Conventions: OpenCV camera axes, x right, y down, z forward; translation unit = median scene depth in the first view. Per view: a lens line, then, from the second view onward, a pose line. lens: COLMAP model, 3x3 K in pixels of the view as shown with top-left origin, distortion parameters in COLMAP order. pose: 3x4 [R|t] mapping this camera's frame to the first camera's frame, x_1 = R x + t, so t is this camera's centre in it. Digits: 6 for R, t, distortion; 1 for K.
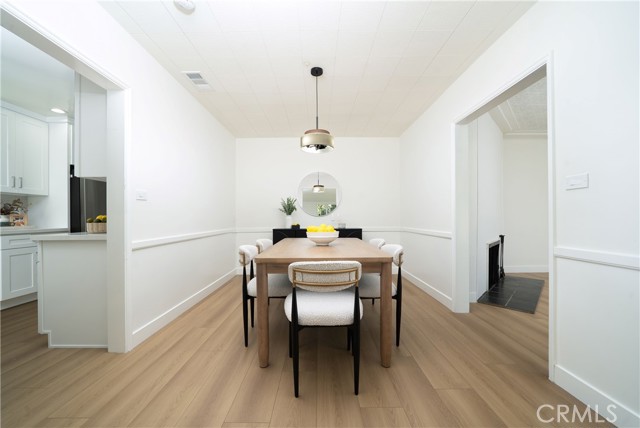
lens RADIAL K [[244.1, 0, 319.0], [0, 244.1, 217.4], [0, 0, 1]] dist [-0.000794, -0.000080]
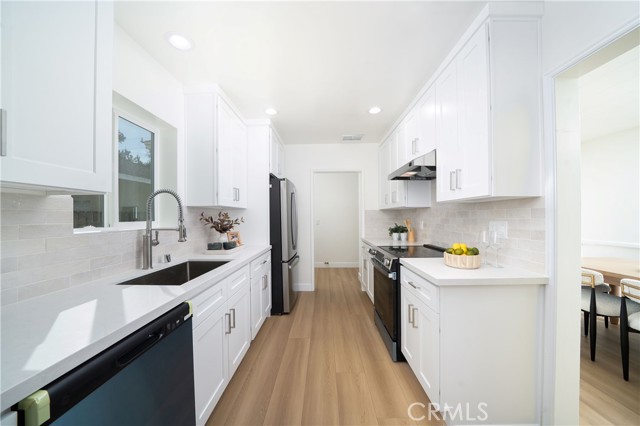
lens RADIAL K [[222.8, 0, 322.3], [0, 222.8, 215.7], [0, 0, 1]] dist [-0.000523, -0.000153]
pose [[0.999980, -0.002987, -0.005569, -0.901083], [0.002961, 0.999984, -0.004735, -0.063187], [0.005583, 0.004719, 0.999973, 0.214647]]
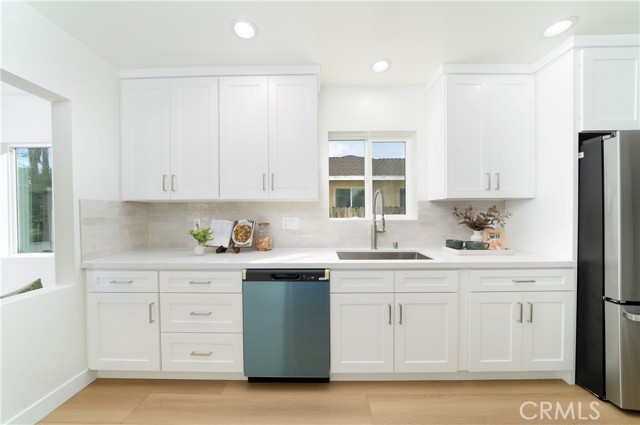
lens RADIAL K [[222.8, 0, 320.4], [0, 222.8, 214.9], [0, 0, 1]] dist [-0.000523, -0.000153]
pose [[0.013623, 0.018257, -0.999741, -0.626803], [0.007242, 0.999805, 0.018357, -0.067253], [0.999881, -0.007490, 0.013488, 0.514006]]
